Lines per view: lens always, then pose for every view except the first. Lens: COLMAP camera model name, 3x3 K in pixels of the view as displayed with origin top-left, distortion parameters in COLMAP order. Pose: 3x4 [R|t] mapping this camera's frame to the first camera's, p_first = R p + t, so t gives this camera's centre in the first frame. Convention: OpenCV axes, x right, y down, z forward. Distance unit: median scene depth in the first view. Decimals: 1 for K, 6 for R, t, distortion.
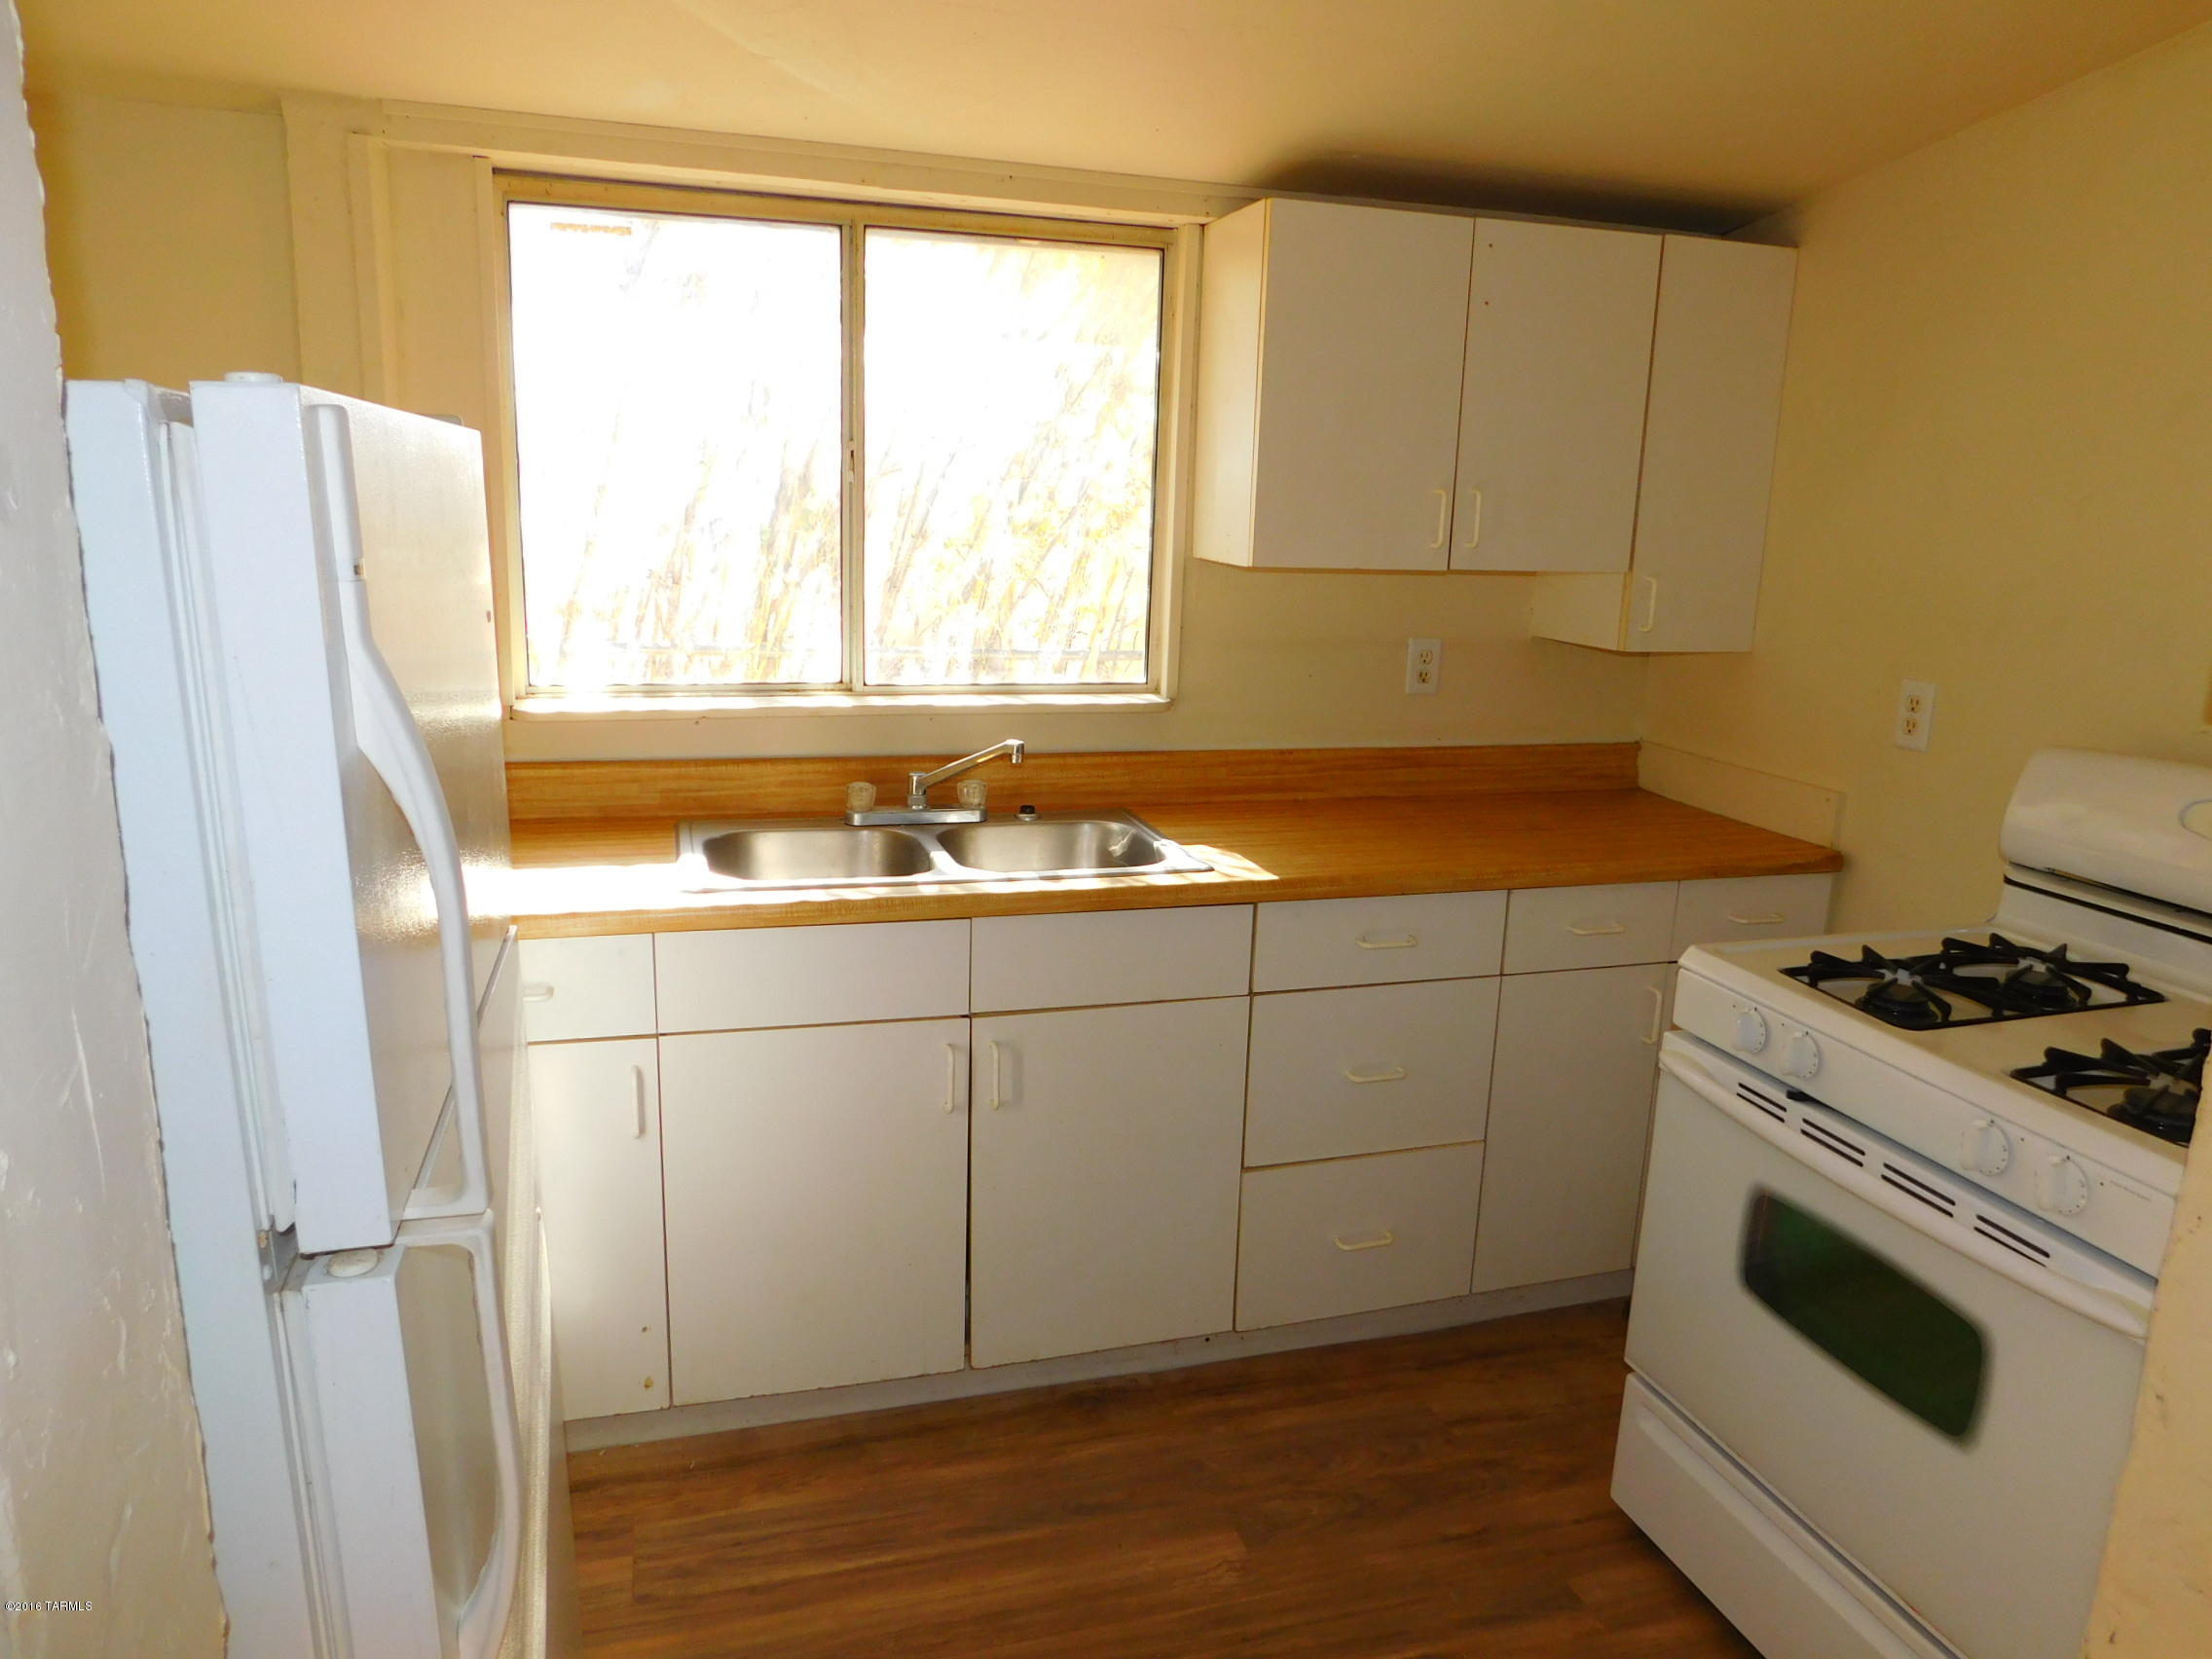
lens RADIAL K [[1496.2, 0, 1104.0], [0, 1496.2, 801.0], [0, 0, 1]] dist [-0.079699, -0.000263]
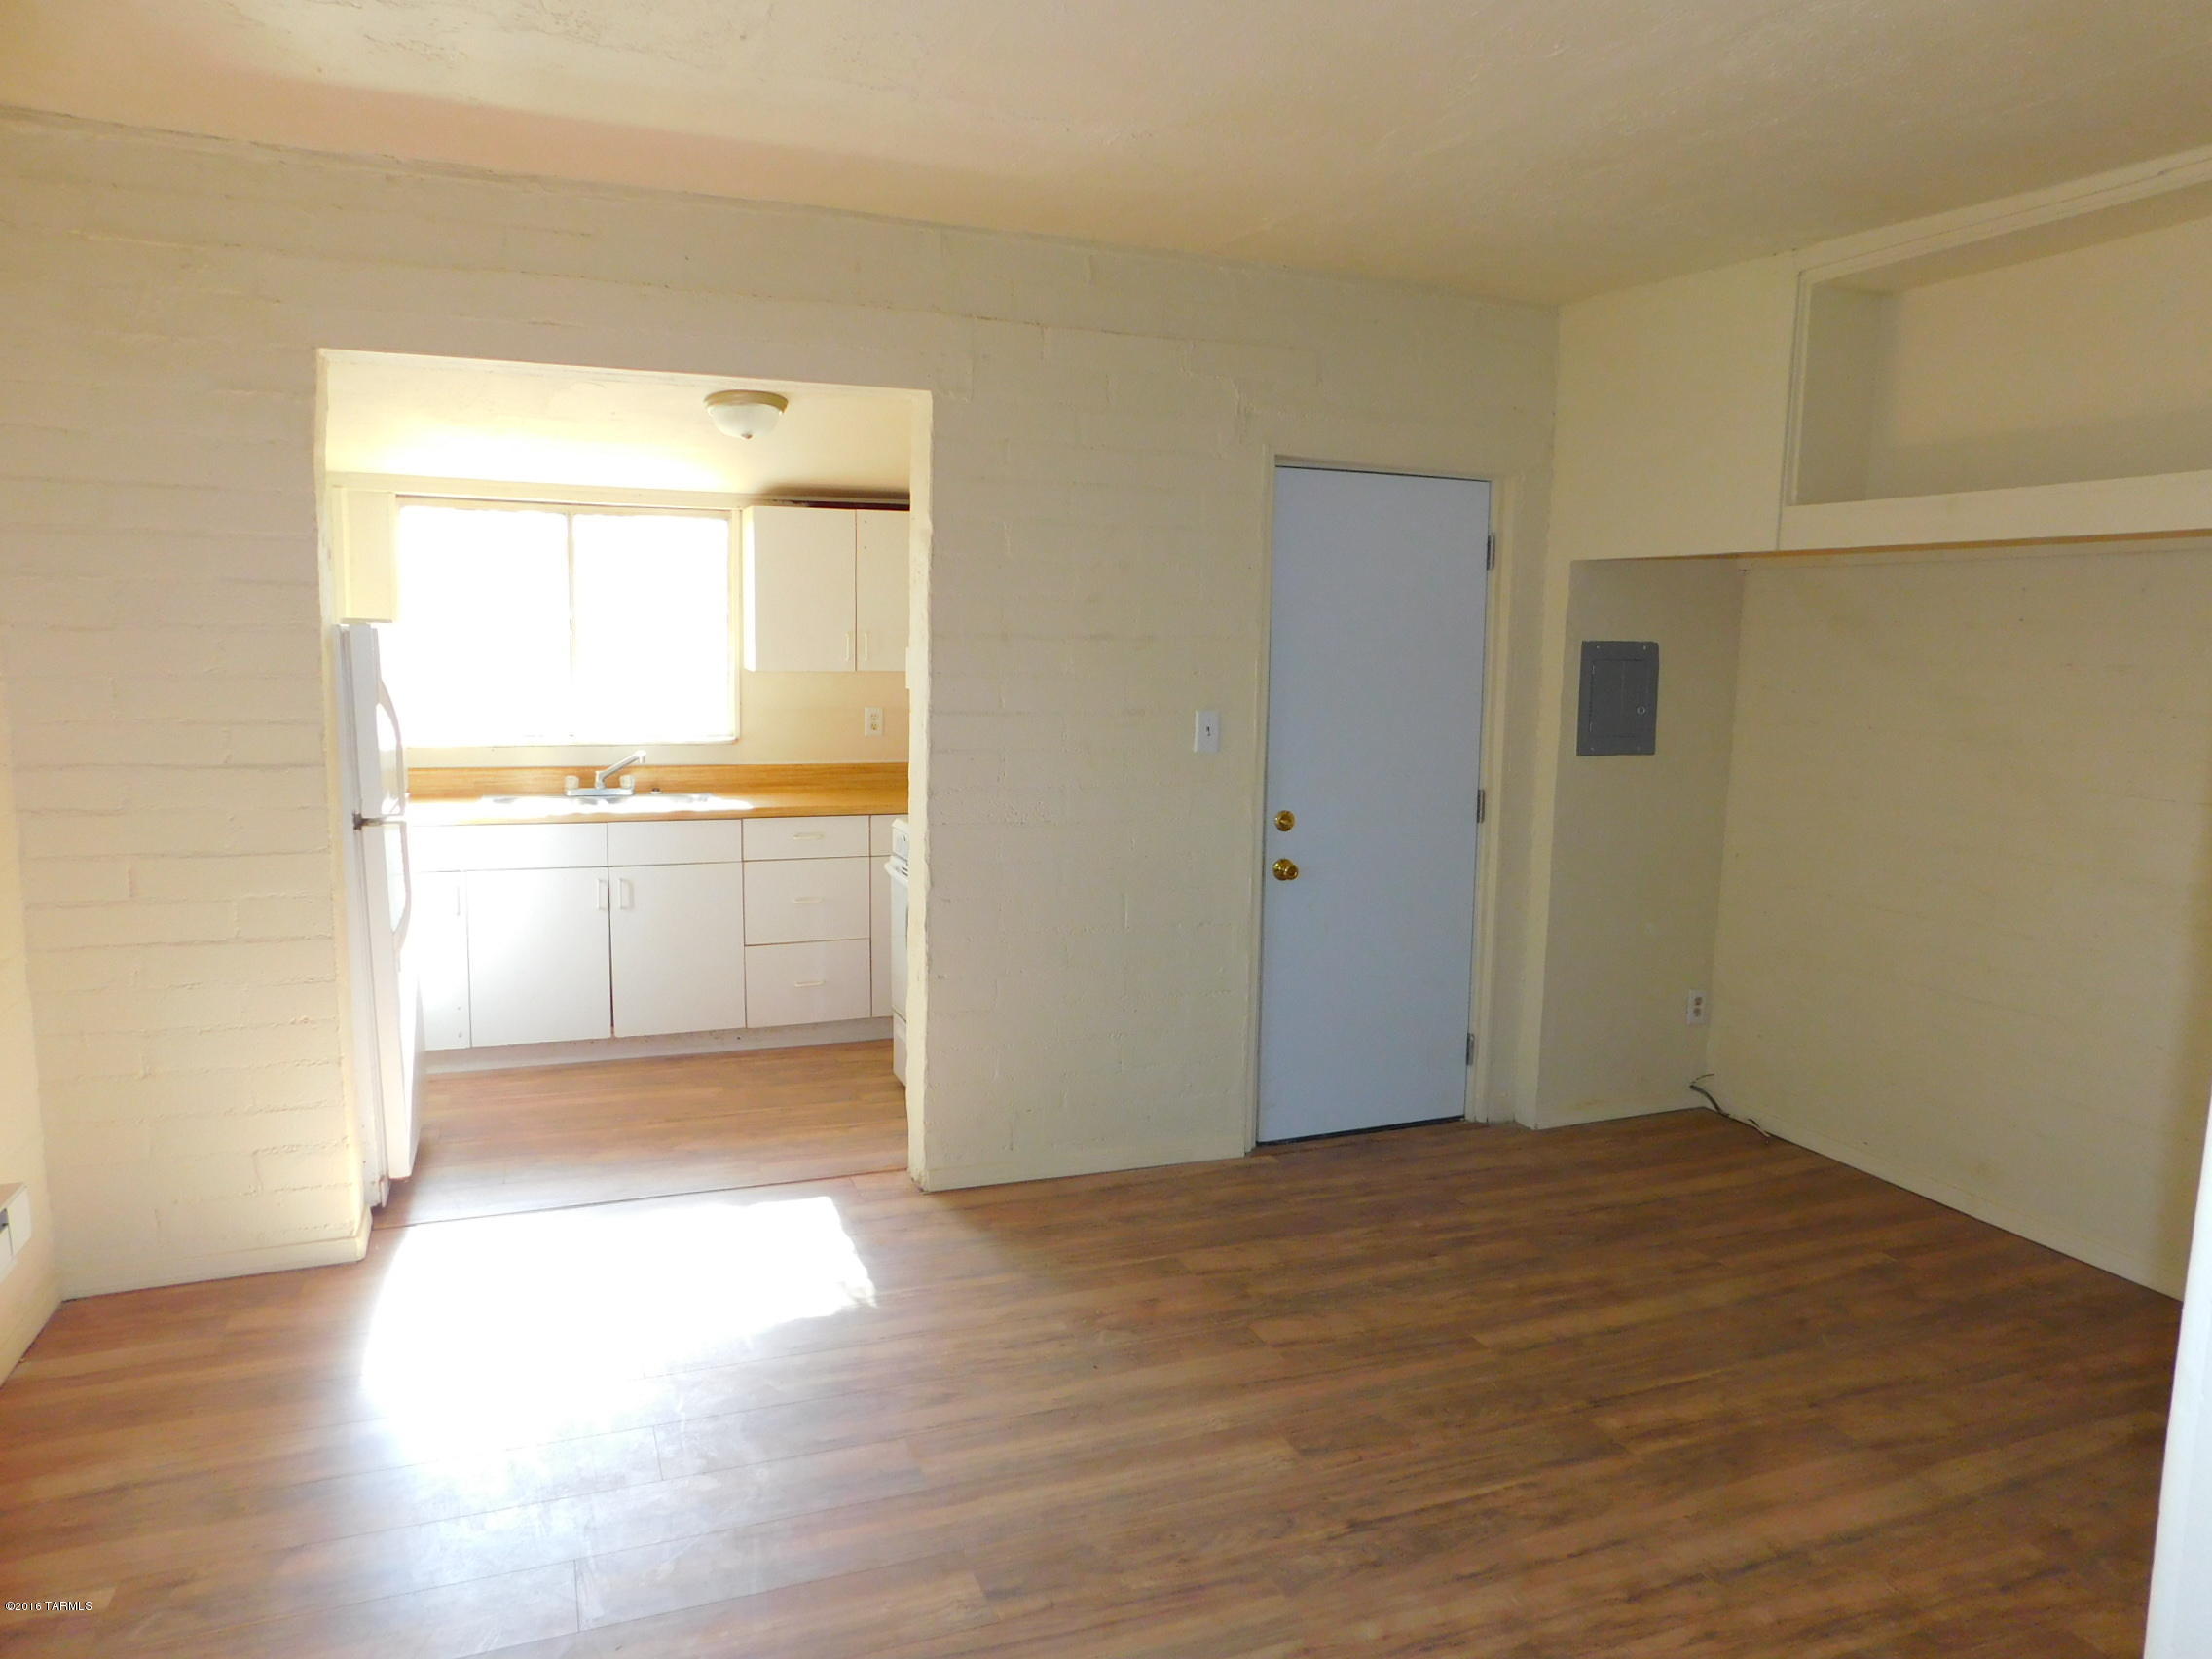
lens RADIAL K [[1471.7, 0, 1106.0], [0, 1471.7, 829.5], [0, 0, 1]] dist [-0.041644, 0.054151]
pose [[0.998055, -0.029397, 0.054964, 0.484664], [0.033478, 0.996631, -0.074872, 0.246929], [-0.052578, 0.076567, 0.995677, -1.124556]]
